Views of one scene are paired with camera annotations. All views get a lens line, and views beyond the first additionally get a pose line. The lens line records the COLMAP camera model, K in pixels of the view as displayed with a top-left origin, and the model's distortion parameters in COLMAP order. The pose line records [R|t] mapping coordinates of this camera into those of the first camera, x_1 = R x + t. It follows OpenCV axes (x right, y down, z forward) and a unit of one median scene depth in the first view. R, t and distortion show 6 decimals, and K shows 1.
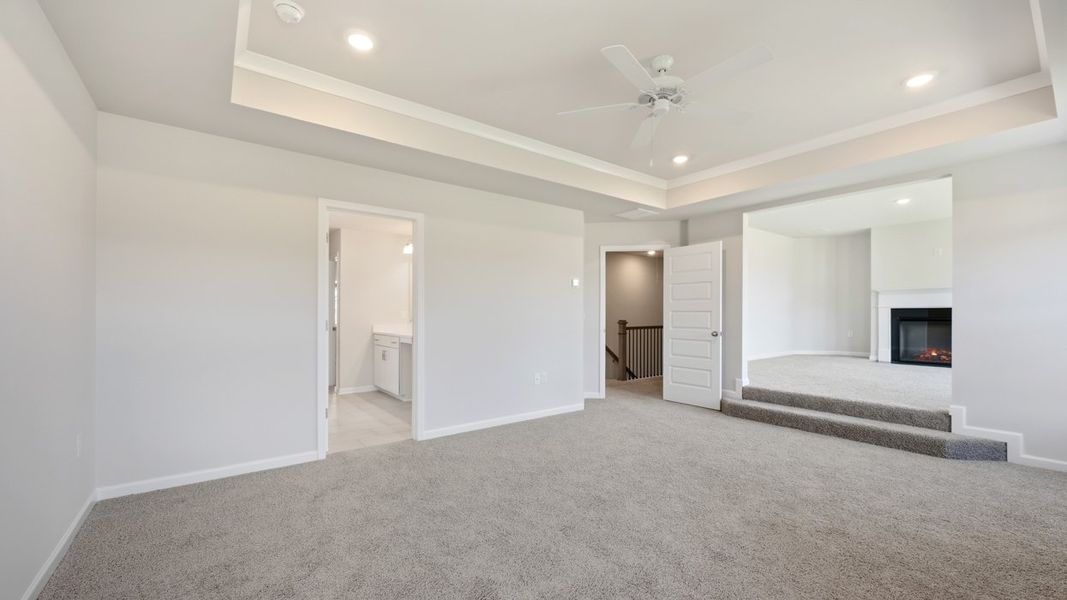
lens RADIAL K [[431.3, 0, 530.5], [0, 431.3, 311.1], [0, 0, 1]] dist [0.012965, -0.000791]
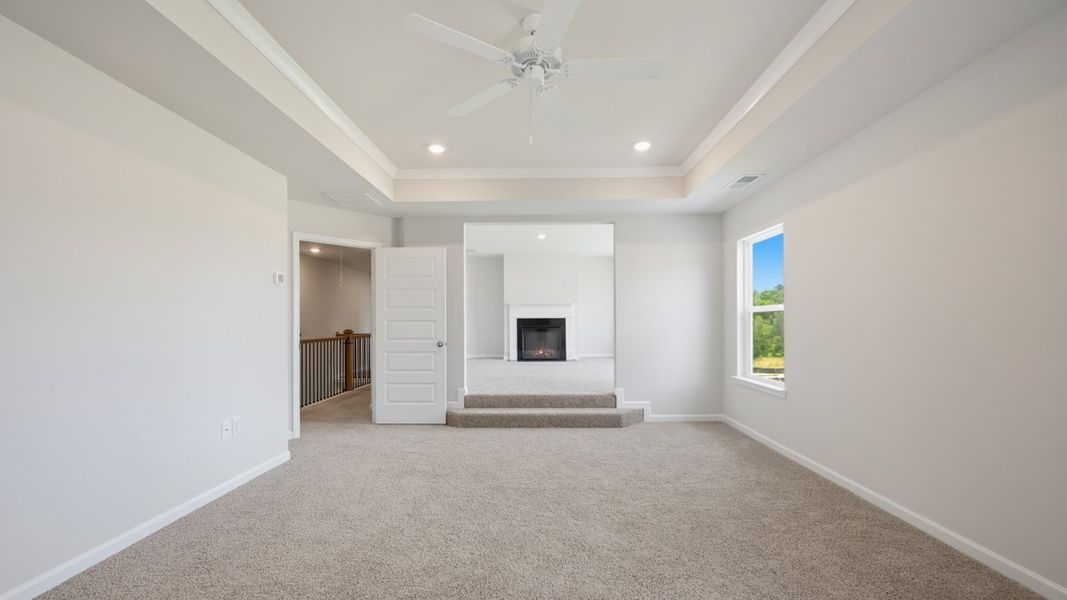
lens RADIAL K [[431.3, 0, 544.0], [0, 431.3, 319.8], [0, 0, 1]] dist [0.012965, -0.000791]
pose [[0.611171, 0.003921, 0.791489, -0.183606], [-0.002024, 0.999992, -0.003391, 0.002085], [-0.791496, 0.000471, 0.611174, 0.238667]]
